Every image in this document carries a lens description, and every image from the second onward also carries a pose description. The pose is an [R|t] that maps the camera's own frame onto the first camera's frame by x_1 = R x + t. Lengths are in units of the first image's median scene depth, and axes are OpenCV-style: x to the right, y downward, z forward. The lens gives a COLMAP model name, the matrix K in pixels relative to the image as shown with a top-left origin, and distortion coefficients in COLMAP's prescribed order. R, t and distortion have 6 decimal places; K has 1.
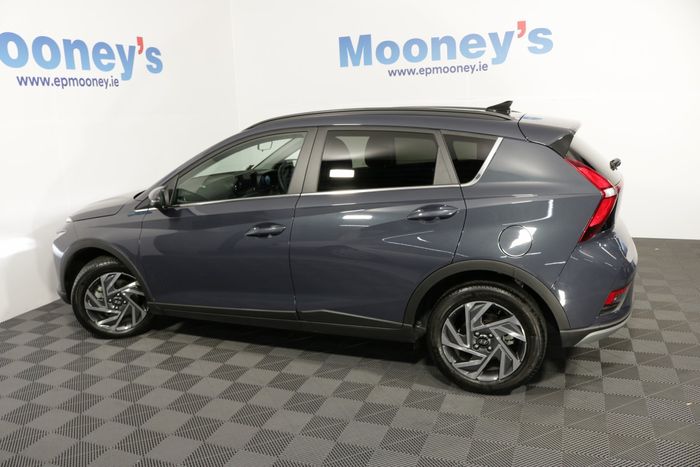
lens RADIAL K [[580.3, 0, 350.0], [0, 580.3, 233.5], [0, 0, 1]] dist [-0.157879, 0.138407]
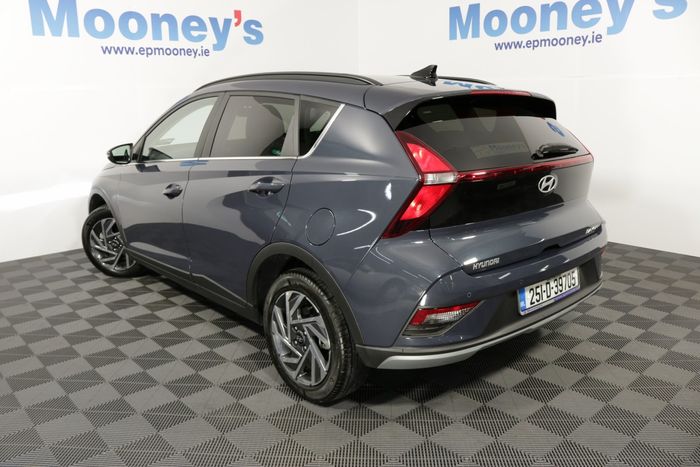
lens RADIAL K [[580.3, 0, 350.0], [0, 580.3, 233.5], [0, 0, 1]] dist [-0.157879, 0.138407]
pose [[0.890773, 0.133677, -0.434344, 0.416927], [-0.121626, 0.991019, 0.055568, -0.017496], [0.437871, 0.003329, 0.899031, 0.154387]]
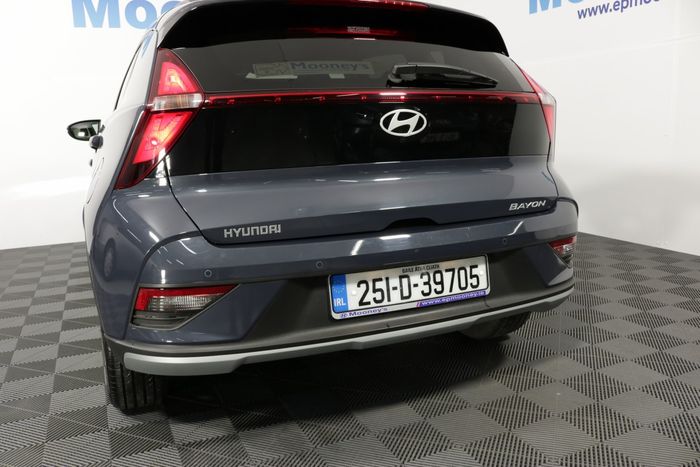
lens RADIAL K [[580.3, 0, 350.0], [0, 580.3, 233.5], [0, 0, 1]] dist [-0.157879, 0.138407]
pose [[0.703123, 0.150520, -0.694954, 0.575491], [-0.152475, 0.986520, 0.059404, -0.005565], [0.694528, 0.064195, 0.716596, 0.445201]]
